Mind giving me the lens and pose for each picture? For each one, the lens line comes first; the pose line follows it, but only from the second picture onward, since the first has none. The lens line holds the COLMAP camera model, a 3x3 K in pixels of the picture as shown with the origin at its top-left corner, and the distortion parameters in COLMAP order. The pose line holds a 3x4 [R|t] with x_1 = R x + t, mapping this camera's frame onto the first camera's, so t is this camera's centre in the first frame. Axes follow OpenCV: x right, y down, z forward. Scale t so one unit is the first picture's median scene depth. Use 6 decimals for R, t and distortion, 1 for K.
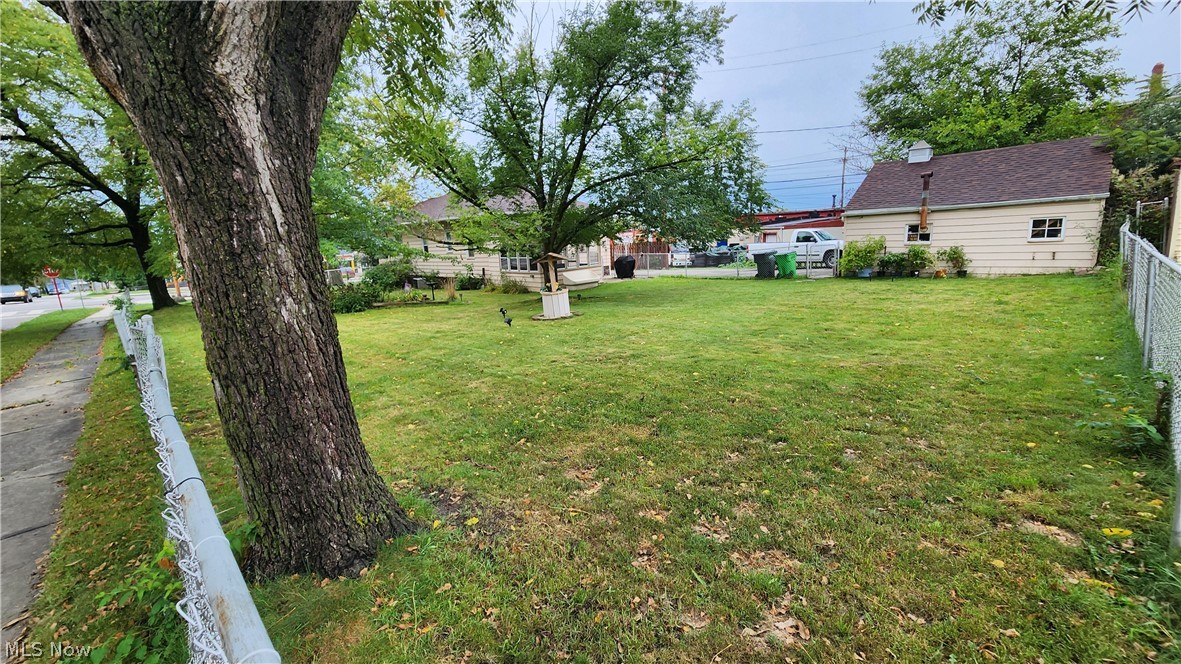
lens RADIAL K [[481.9, 0, 590.5], [0, 481.9, 332.0], [0, 0, 1]] dist [0.001504, -0.002982]
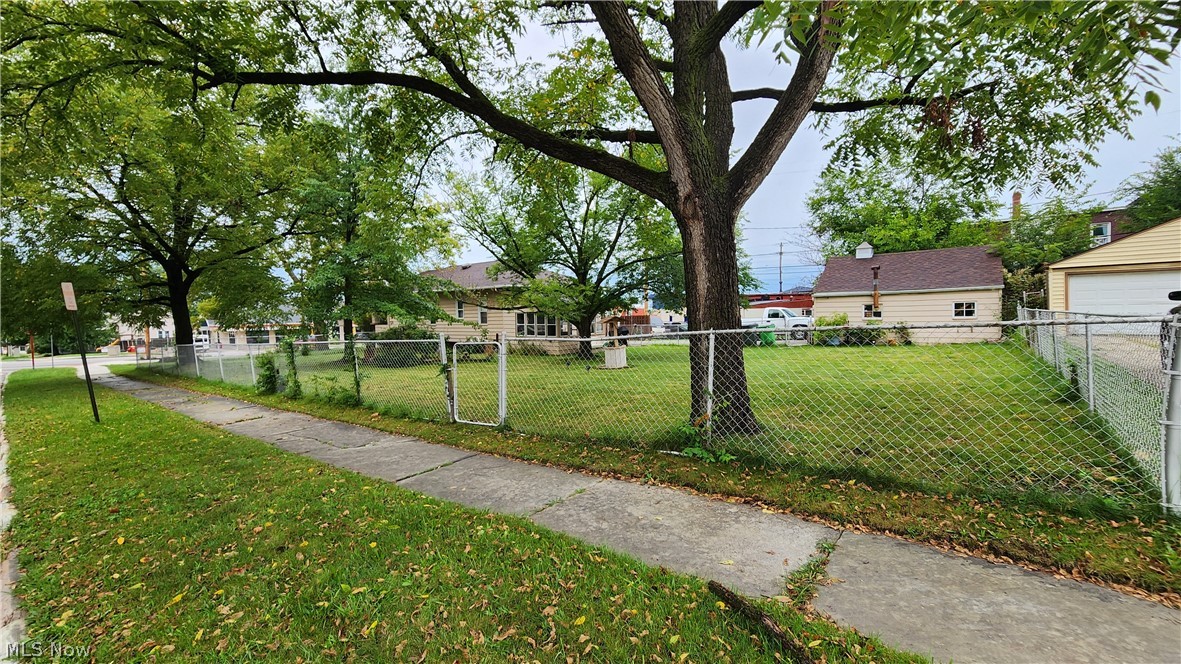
lens RADIAL K [[481.9, 0, 590.5], [0, 481.9, 332.0], [0, 0, 1]] dist [0.001504, -0.002982]
pose [[0.992313, 0.024279, 0.121351, -0.197211], [-0.004514, 0.987015, -0.160562, 0.053028], [-0.123674, 0.158780, 0.979537, -0.140906]]
